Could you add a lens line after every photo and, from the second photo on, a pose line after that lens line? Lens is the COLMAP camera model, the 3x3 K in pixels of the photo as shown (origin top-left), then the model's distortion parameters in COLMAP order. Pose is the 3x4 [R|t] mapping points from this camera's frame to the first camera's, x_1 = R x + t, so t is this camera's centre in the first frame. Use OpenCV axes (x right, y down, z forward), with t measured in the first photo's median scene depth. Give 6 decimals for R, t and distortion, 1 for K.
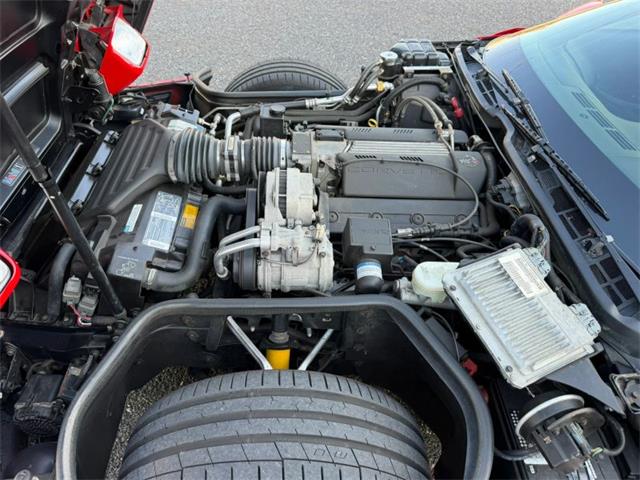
lens RADIAL K [[481.3, 0, 320.0], [0, 481.3, 240.0], [0, 0, 1]] dist [0.027856, -0.041200]
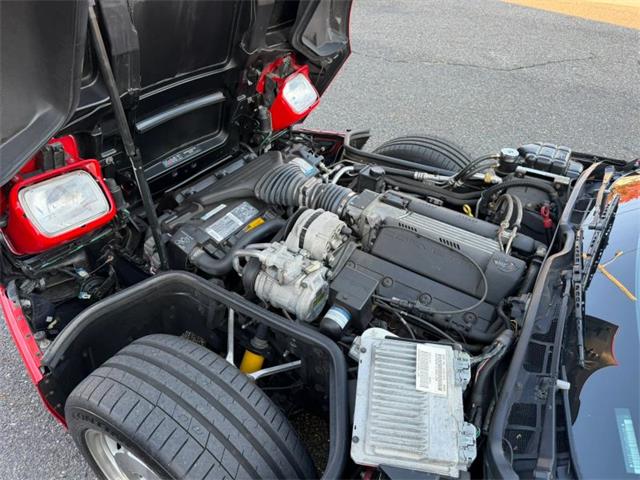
lens RADIAL K [[481.3, 0, 320.0], [0, 481.3, 240.0], [0, 0, 1]] dist [0.027856, -0.041200]
pose [[0.818030, 0.320530, -0.477584, 0.412593], [-0.385592, 0.921720, -0.041849, -0.026871], [0.426785, 0.218387, 0.877589, 0.000414]]
